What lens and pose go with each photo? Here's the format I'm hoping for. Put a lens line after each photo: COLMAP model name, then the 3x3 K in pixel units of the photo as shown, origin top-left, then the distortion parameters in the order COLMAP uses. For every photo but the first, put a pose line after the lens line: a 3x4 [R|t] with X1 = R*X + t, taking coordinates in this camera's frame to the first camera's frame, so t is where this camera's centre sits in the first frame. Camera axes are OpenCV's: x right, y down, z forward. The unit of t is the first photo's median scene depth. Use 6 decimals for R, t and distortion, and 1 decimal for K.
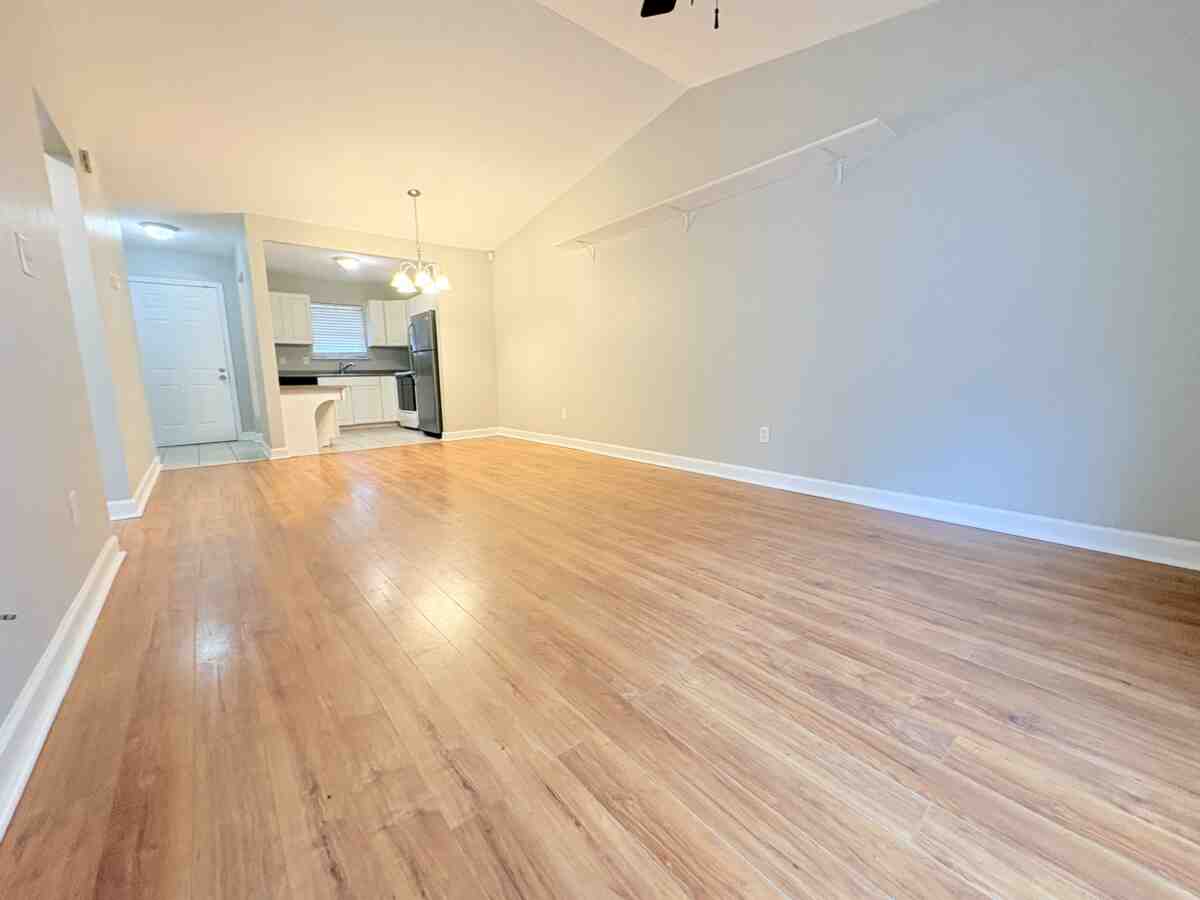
lens RADIAL K [[476.7, 0, 596.8], [0, 476.7, 450.4], [0, 0, 1]] dist [0.002863, -0.000261]
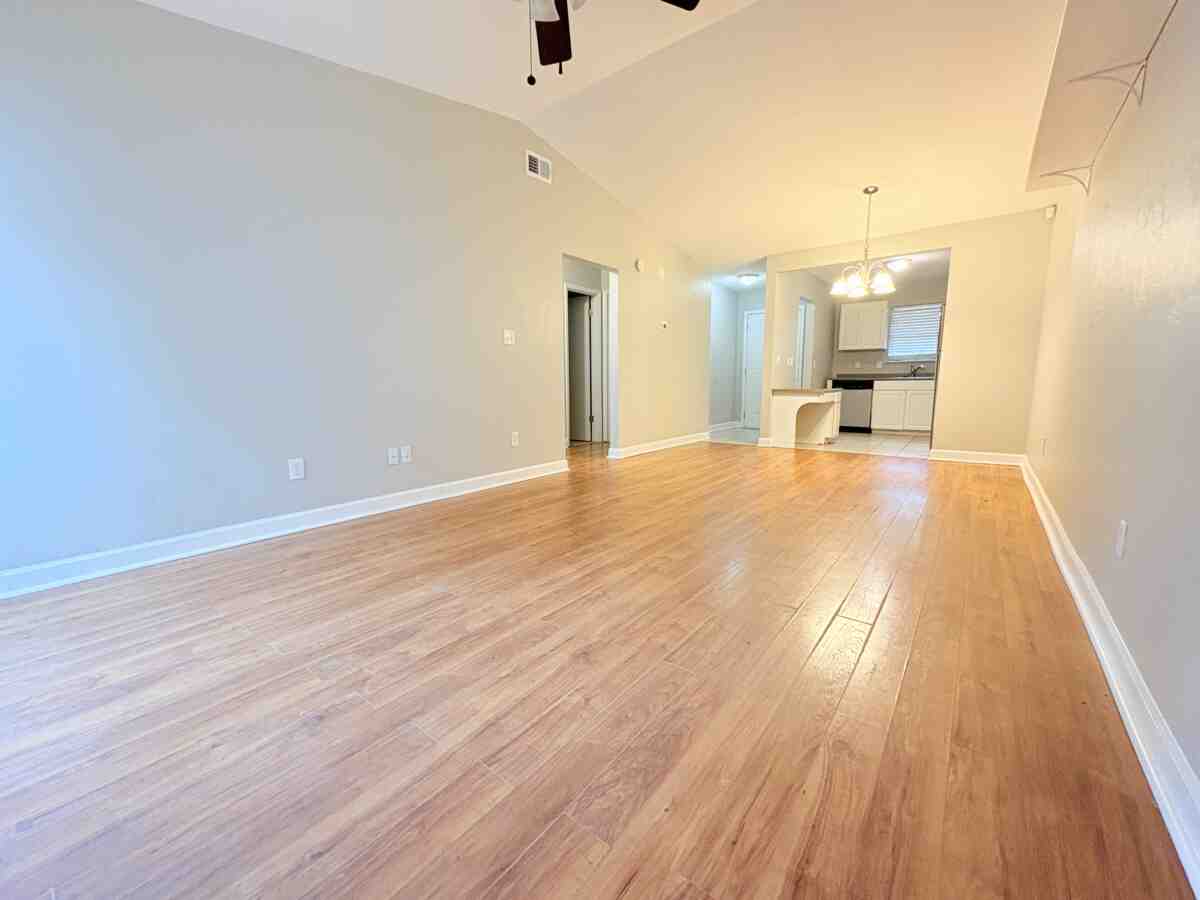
lens RADIAL K [[476.7, 0, 600.4], [0, 476.7, 451.2], [0, 0, 1]] dist [0.002863, -0.000261]
pose [[0.214432, 0.158264, -0.963832, 1.346581], [-0.151768, 0.980199, 0.127186, -0.192378], [0.964876, 0.119006, 0.234206, 0.879807]]
